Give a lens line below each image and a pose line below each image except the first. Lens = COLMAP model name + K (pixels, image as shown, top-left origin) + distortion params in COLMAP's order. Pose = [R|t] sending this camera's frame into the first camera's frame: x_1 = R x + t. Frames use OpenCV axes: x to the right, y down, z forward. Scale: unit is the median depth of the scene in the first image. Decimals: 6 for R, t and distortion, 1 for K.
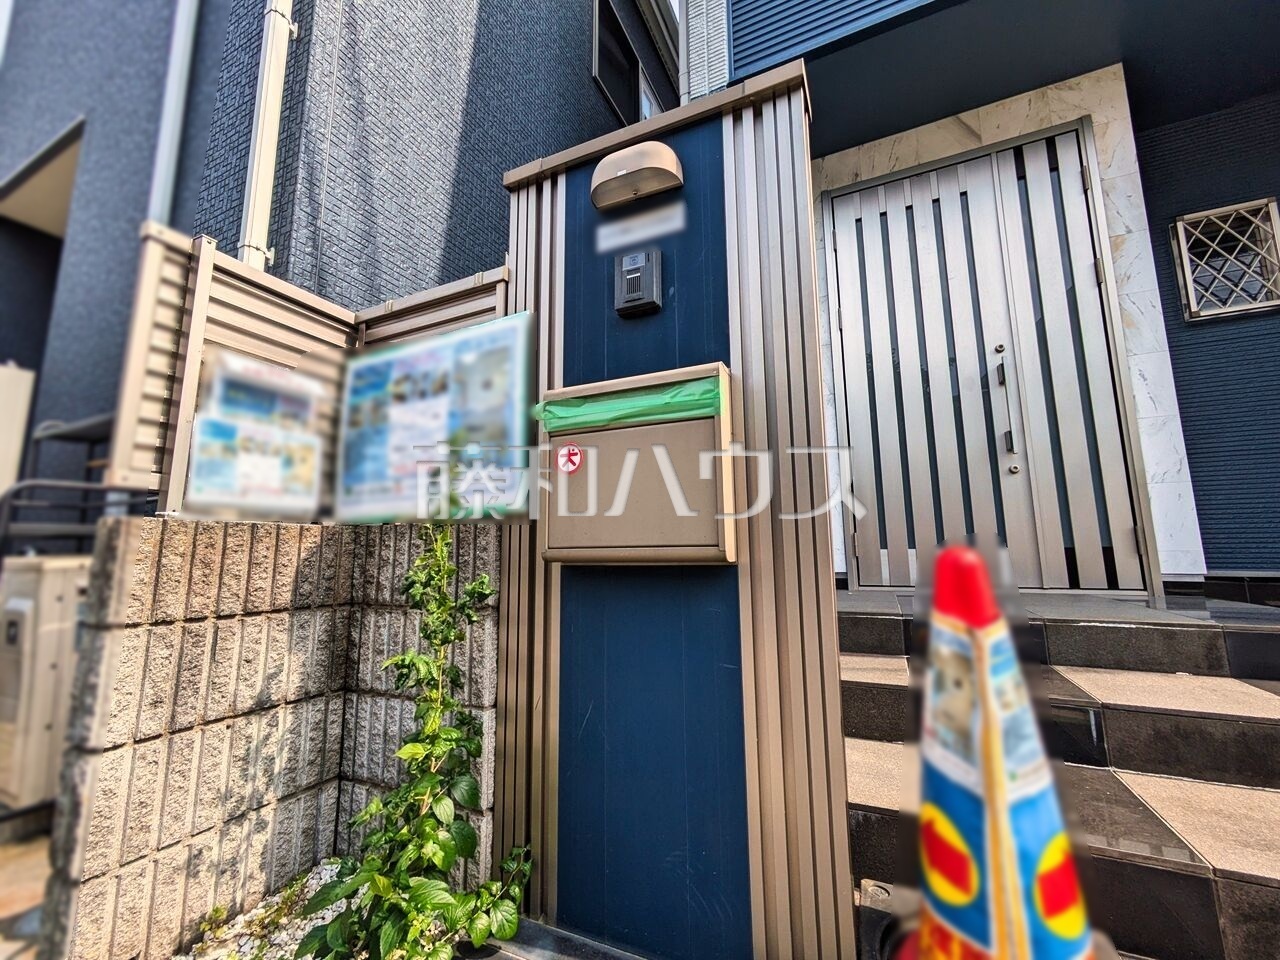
lens RADIAL K [[508.1, 0, 646.8], [0, 508.1, 477.6], [0, 0, 1]] dist [-0.001515, 0.001868]
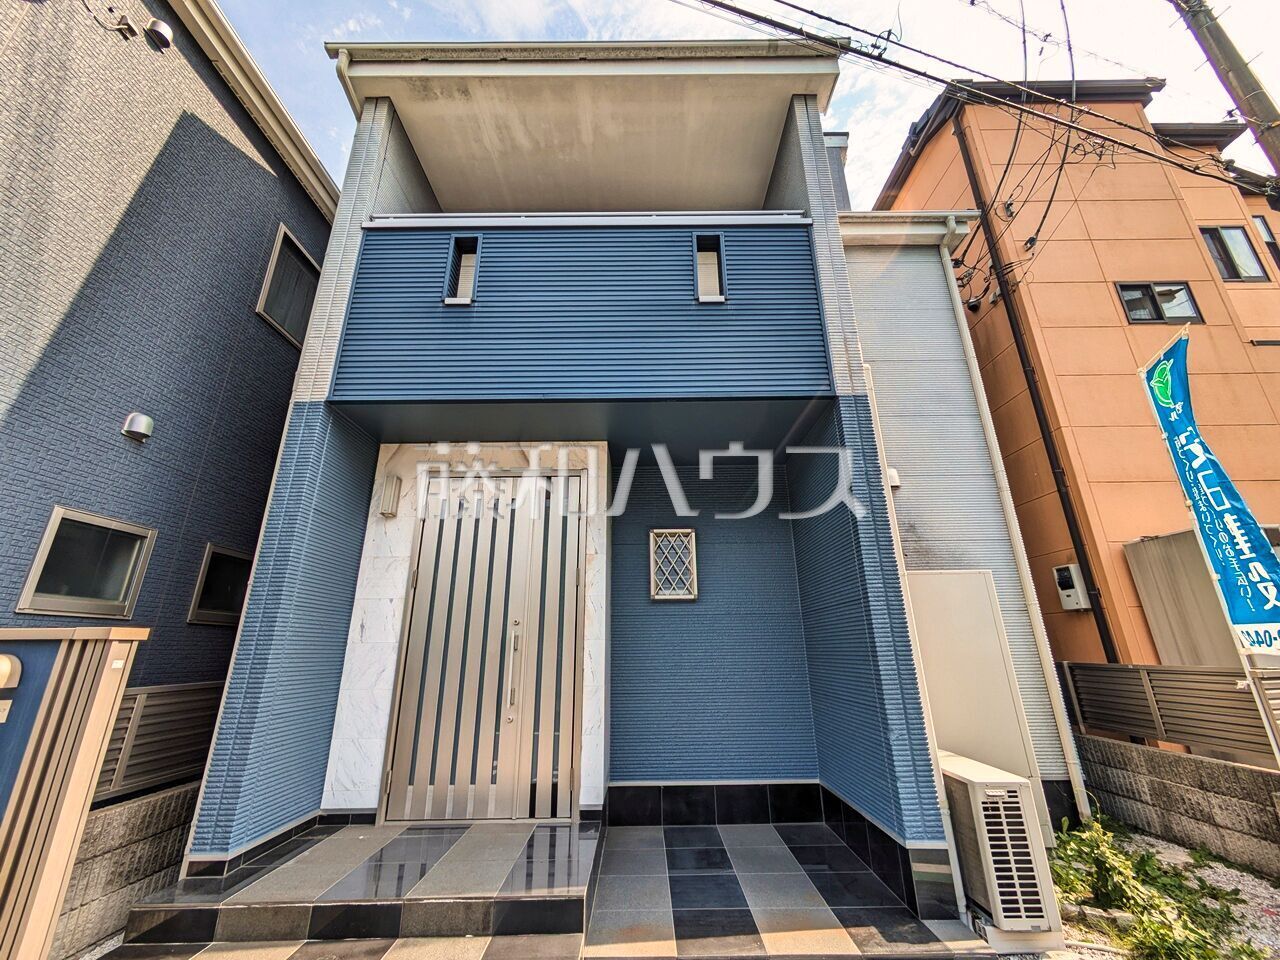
lens RADIAL K [[508.1, 0, 643.6], [0, 508.1, 478.0], [0, 0, 1]] dist [-0.001515, 0.001868]
pose [[0.908196, 0.133342, 0.396736, 0.892861], [-0.057165, 0.978530, -0.198020, -0.834840], [-0.414622, 0.157161, 0.896320, -0.975455]]
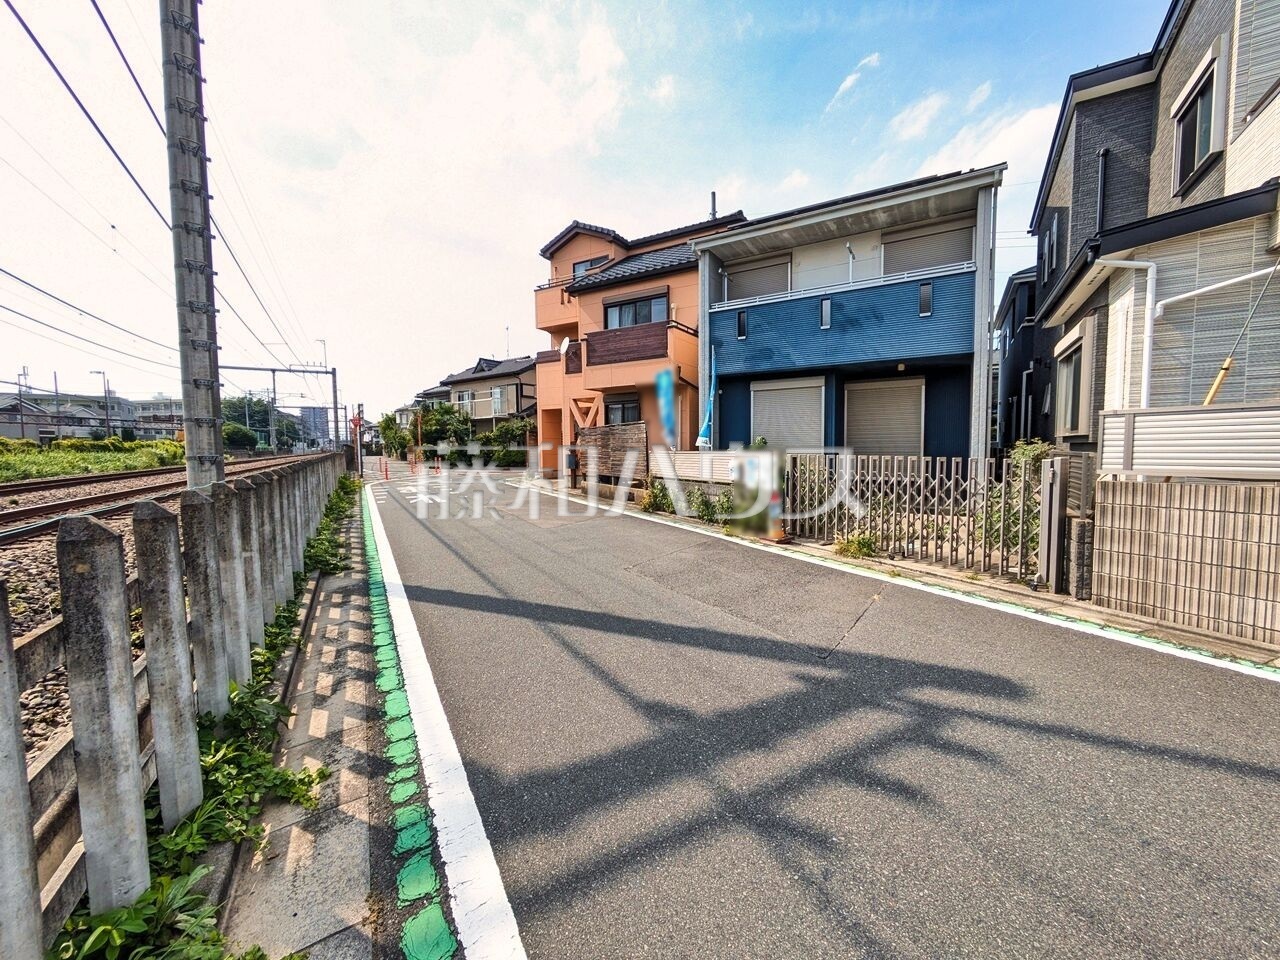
lens RADIAL K [[508.1, 0, 645.8], [0, 508.1, 479.9], [0, 0, 1]] dist [-0.001515, 0.001868]
pose [[0.995938, 0.017588, -0.088312, -1.209562], [-0.001694, 0.984224, 0.176918, -1.377018], [0.090030, -0.176050, 0.980256, -7.086297]]
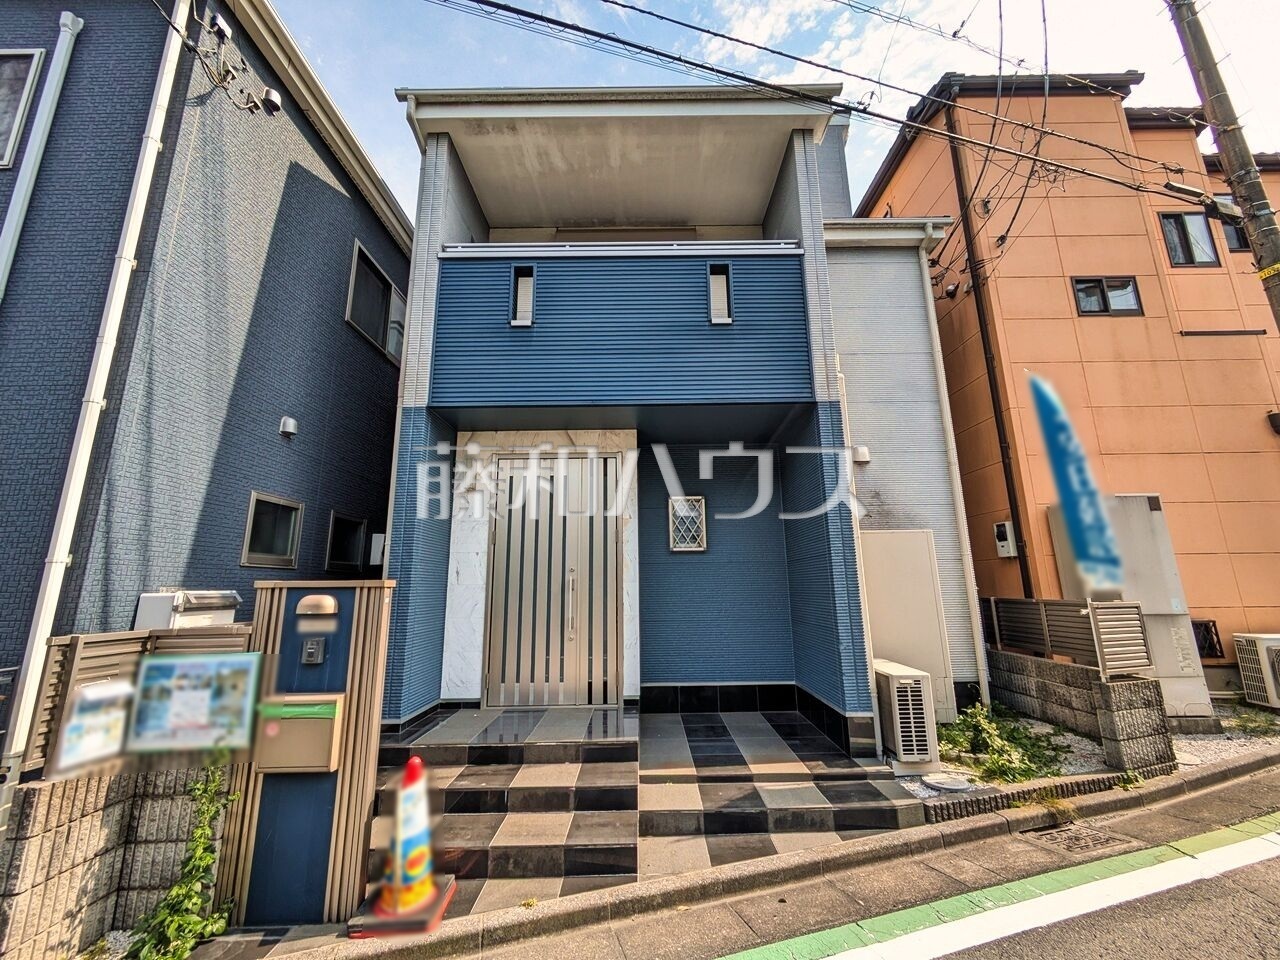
lens RADIAL K [[508.1, 0, 643.8], [0, 508.1, 478.2], [0, 0, 1]] dist [-0.001515, 0.001868]
pose [[0.908082, 0.084778, 0.410122, 0.317803], [-0.055158, 0.994976, -0.083546, -0.969800], [-0.415145, 0.053245, 0.908196, -1.768016]]
